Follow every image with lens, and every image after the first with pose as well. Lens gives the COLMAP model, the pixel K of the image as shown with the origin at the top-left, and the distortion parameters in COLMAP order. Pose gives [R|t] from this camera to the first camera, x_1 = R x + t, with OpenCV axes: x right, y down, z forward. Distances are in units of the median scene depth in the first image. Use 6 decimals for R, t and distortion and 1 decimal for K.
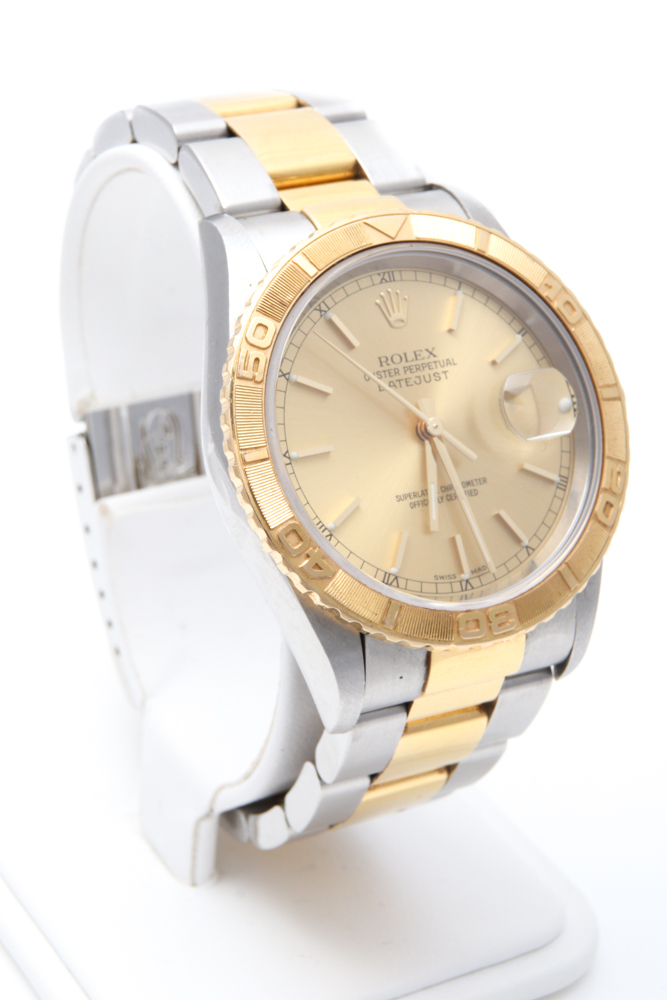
lens RADIAL K [[2487.9, 0, 333.5], [0, 2487.9, 500.0], [0, 0, 1]] dist [0.063073, 0.084493]
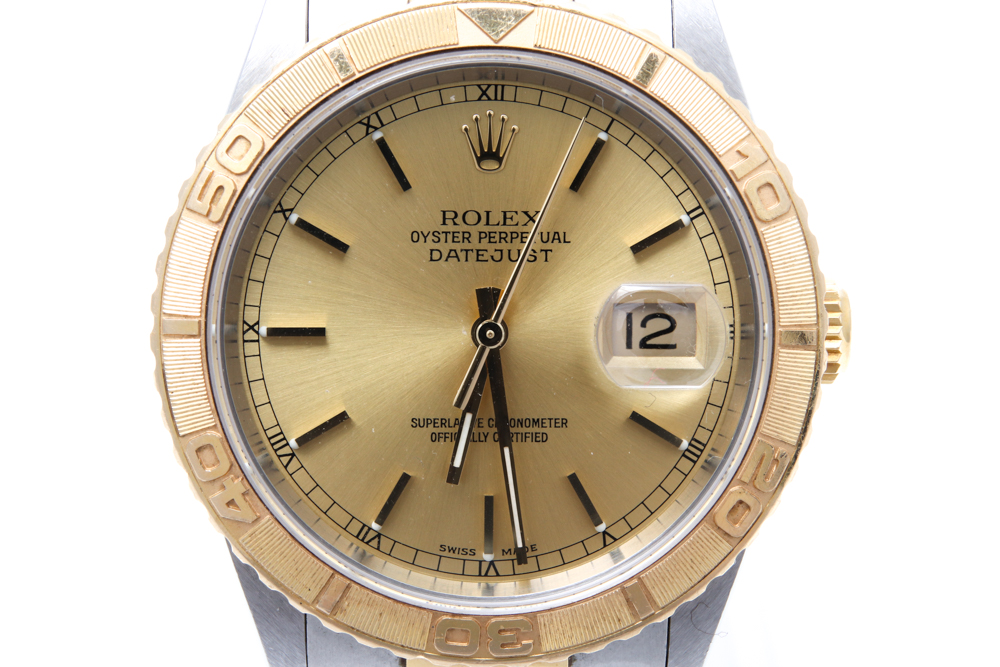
lens RADIAL K [[2487.9, 0, 500.7], [0, 2487.9, 349.1], [0, 0, 1]] dist [0.063073, 0.084493]
pose [[0.891171, 0.266611, -0.367060, 0.287461], [-0.190801, 0.954322, 0.229925, -0.178378], [0.411594, -0.134867, 0.901333, 0.394490]]
